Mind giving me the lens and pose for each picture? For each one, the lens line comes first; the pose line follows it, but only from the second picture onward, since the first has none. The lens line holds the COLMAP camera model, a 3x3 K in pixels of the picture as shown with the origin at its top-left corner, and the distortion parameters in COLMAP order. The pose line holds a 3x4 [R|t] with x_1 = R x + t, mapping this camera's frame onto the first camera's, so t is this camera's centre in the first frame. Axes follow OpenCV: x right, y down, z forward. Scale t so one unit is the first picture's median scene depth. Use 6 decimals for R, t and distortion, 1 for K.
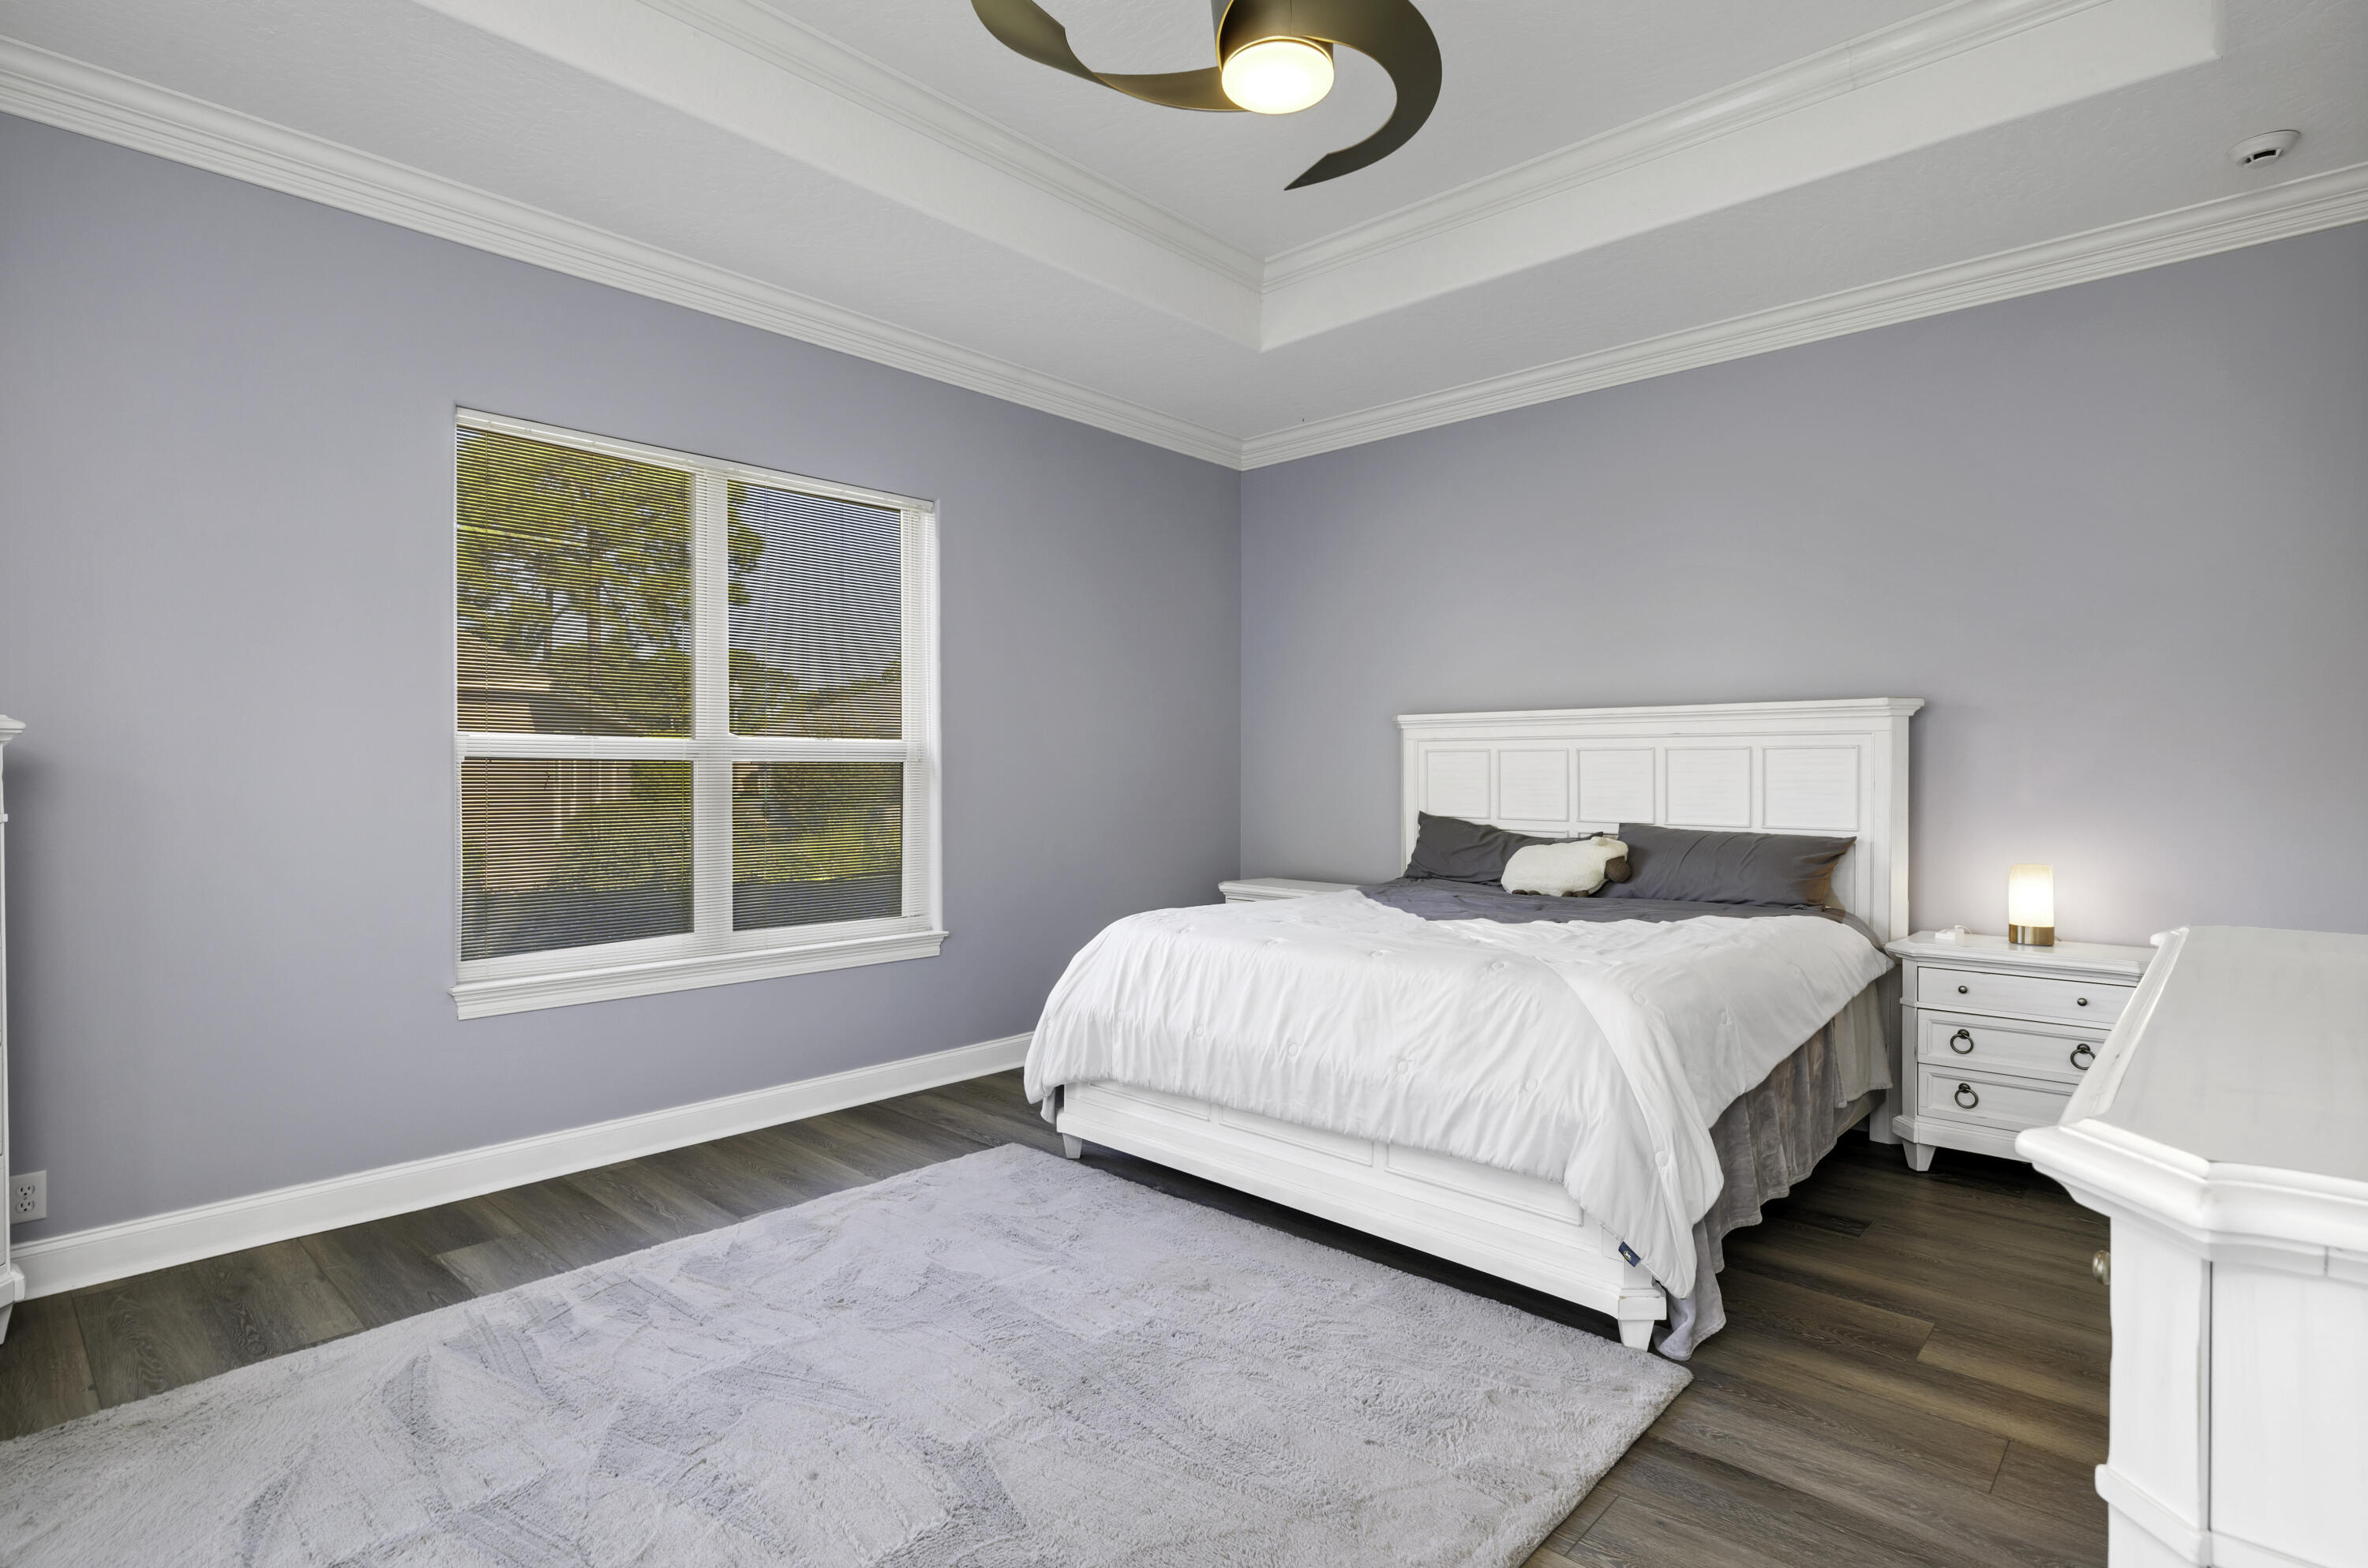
lens RADIAL K [[1157.3, 0, 1179.8], [0, 1157.3, 759.4], [0, 0, 1]] dist [0.001226, 0.000914]
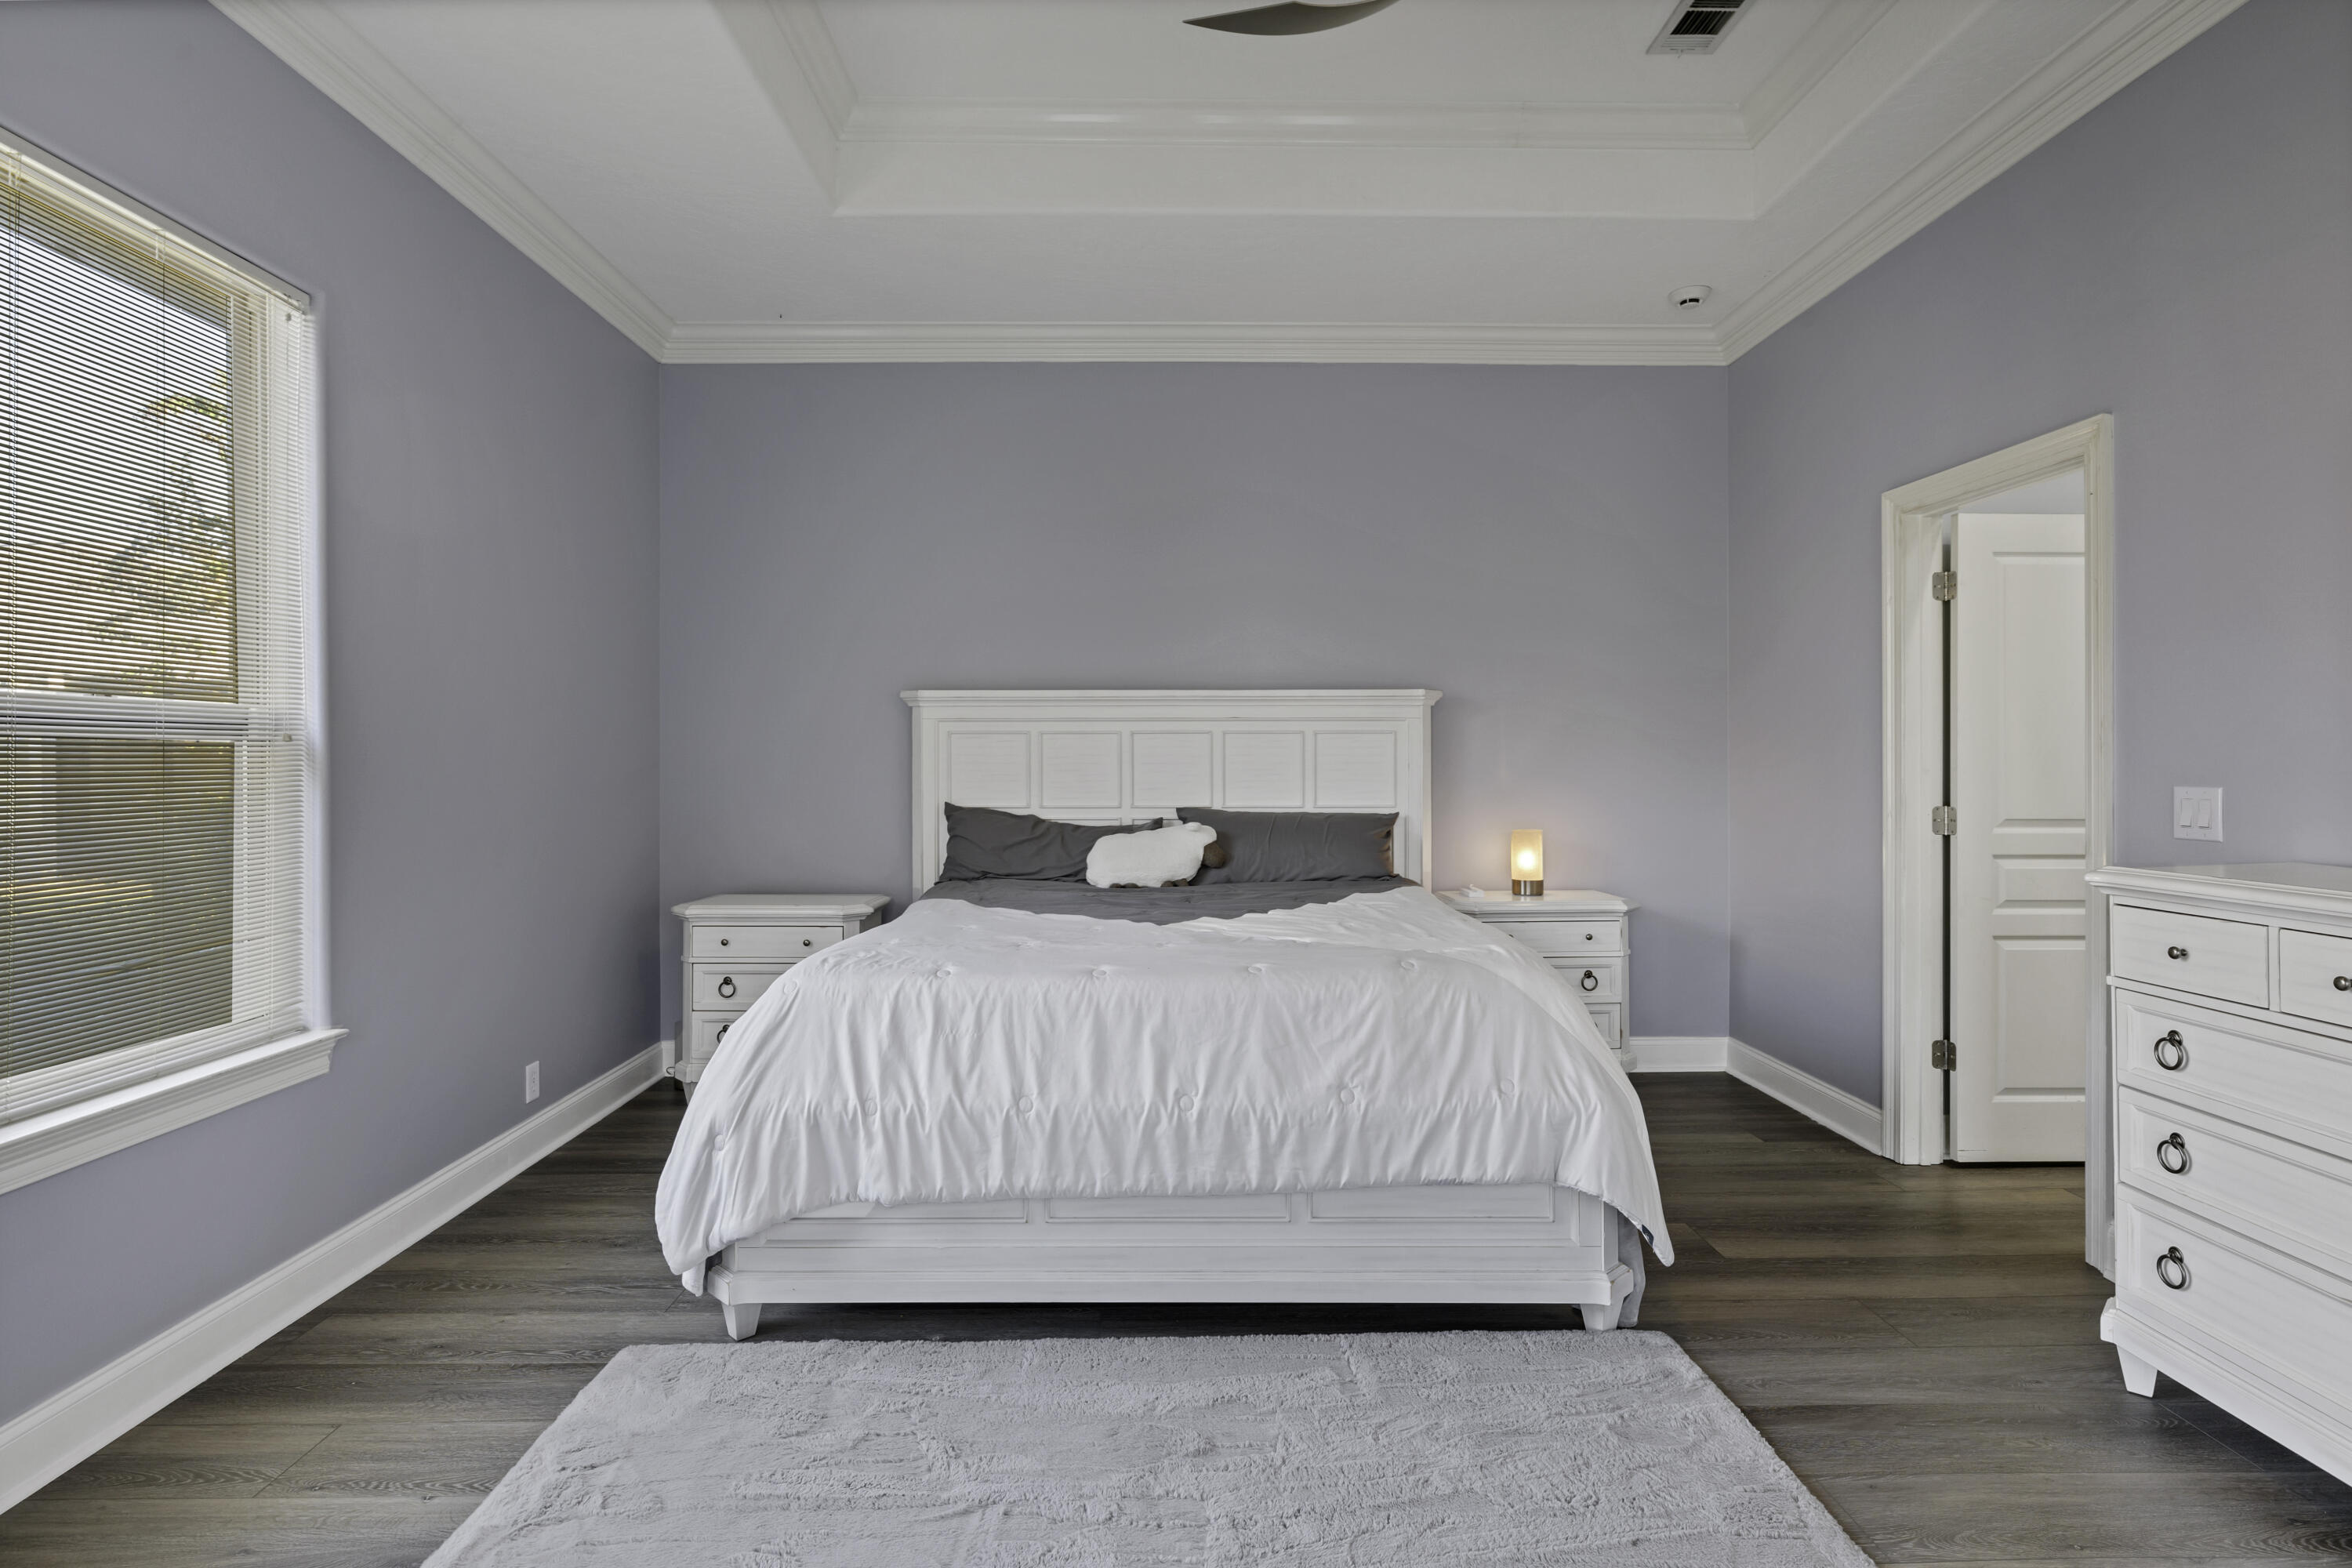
lens RADIAL K [[1177.2, 0, 1171.3], [0, 1177.2, 746.9], [0, 0, 1]] dist [0.000892, 0.000365]
pose [[0.729007, 0.001766, 0.684504, -0.375337], [-0.001902, 0.999998, -0.000555, 0.004698], [-0.684503, -0.000898, 0.729009, 0.336475]]
